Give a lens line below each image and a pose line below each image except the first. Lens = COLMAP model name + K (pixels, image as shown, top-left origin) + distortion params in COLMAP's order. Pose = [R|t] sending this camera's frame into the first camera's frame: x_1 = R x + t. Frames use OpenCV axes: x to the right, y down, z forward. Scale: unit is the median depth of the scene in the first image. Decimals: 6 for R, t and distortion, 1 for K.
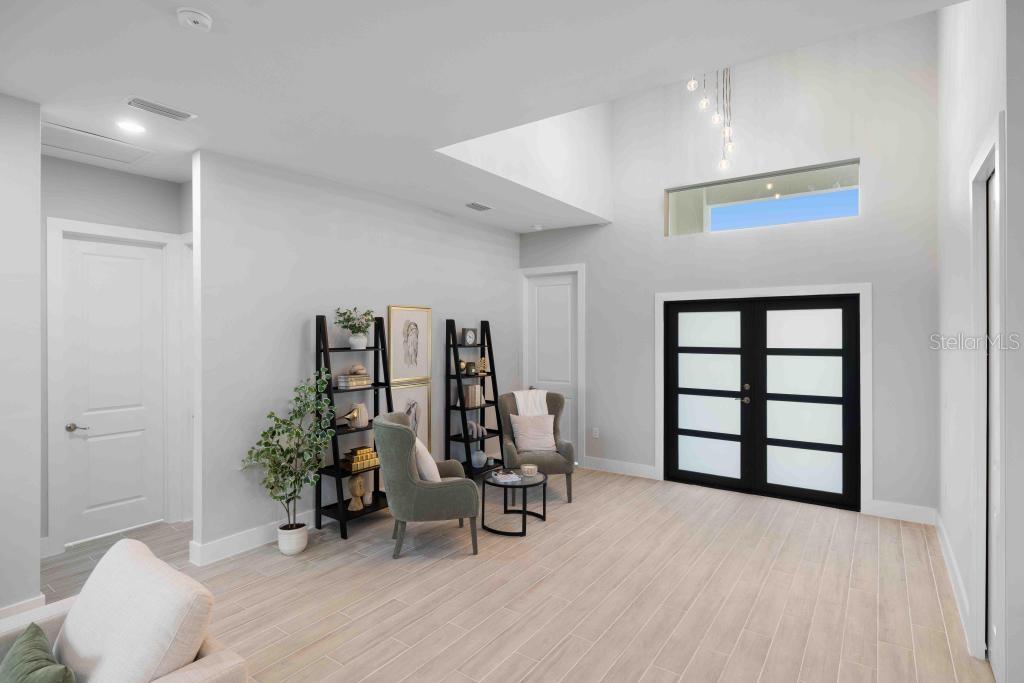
lens RADIAL K [[516.7, 0, 514.5], [0, 516.7, 336.5], [0, 0, 1]] dist [-0.006035, 0.000348]
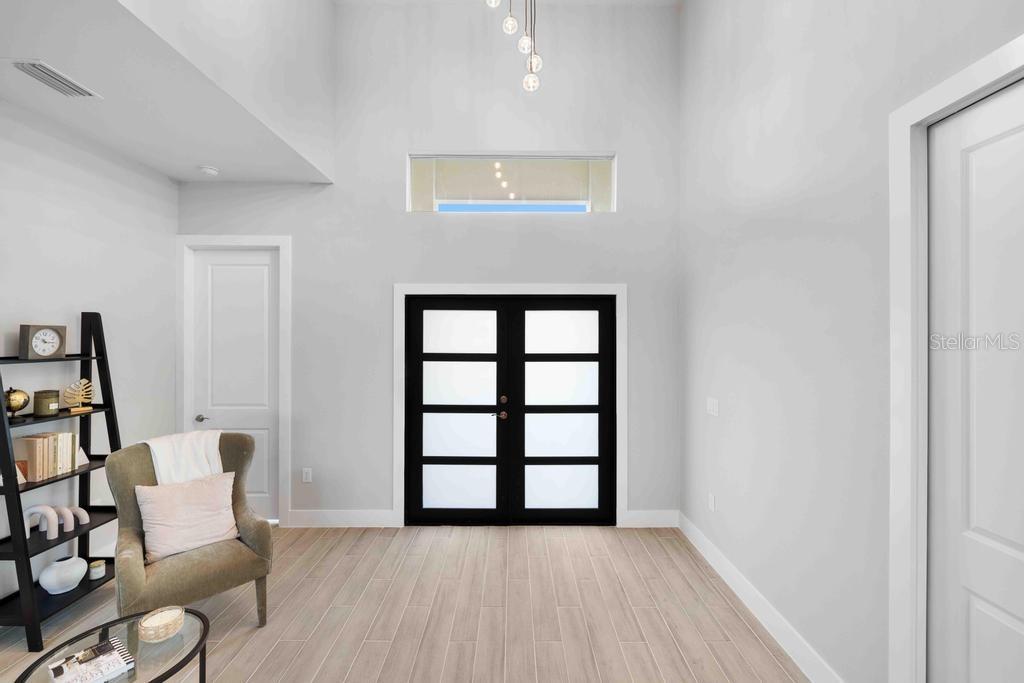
lens RADIAL K [[447.2, 0, 520.9], [0, 447.2, 335.0], [0, 0, 1]] dist [0.001699, 0.000520]
pose [[0.815167, 0.005263, 0.579203, 0.045638], [-0.000624, 0.999966, -0.008208, -0.002680], [-0.579226, 0.006330, 0.815142, 0.380571]]
